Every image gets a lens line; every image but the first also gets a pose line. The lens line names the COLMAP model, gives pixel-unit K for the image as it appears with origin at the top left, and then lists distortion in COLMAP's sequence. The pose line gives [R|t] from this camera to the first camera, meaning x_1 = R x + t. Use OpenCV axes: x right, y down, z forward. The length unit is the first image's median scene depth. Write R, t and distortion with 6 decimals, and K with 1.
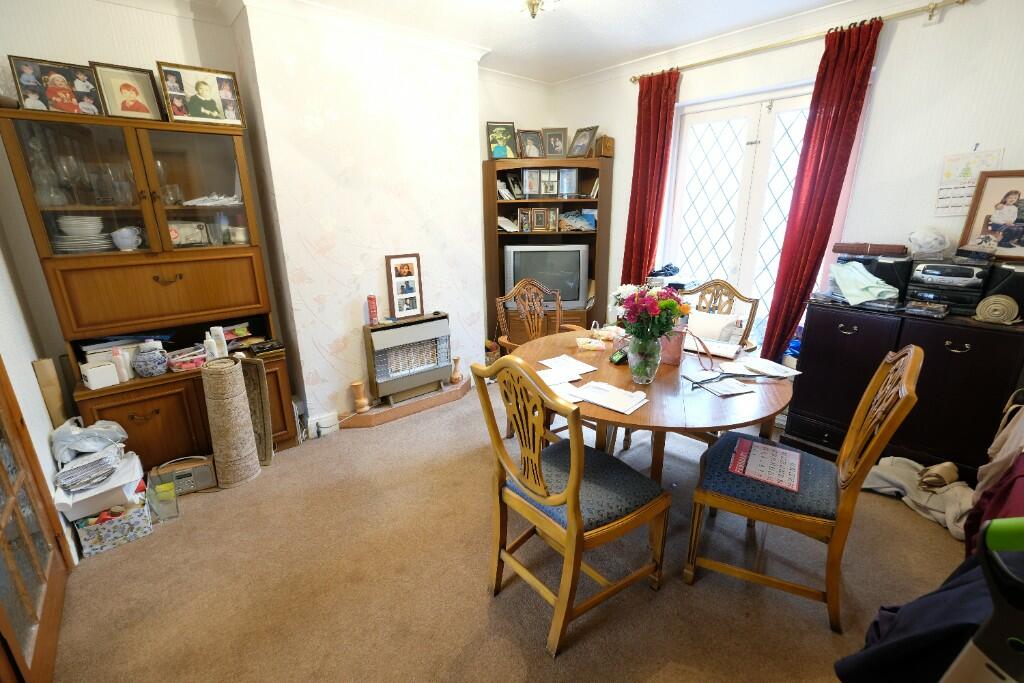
lens RADIAL K [[445.6, 0, 514.5], [0, 445.6, 340.8], [0, 0, 1]] dist [-0.002433, -0.000120]
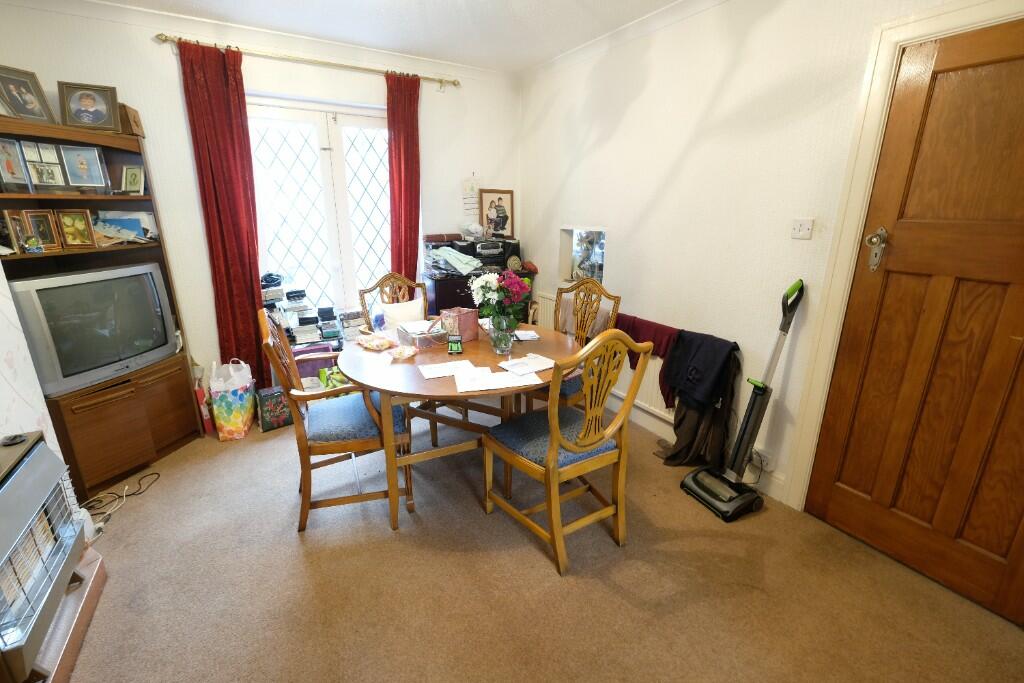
lens RADIAL K [[444.8, 0, 515.3], [0, 444.8, 335.0], [0, 0, 1]] dist [-0.001468, 0.000104]
pose [[0.165883, -0.264131, 0.950115, -0.486853], [0.281829, 0.935977, 0.210995, -0.114338], [-0.945016, 0.232770, 0.229702, 0.395242]]
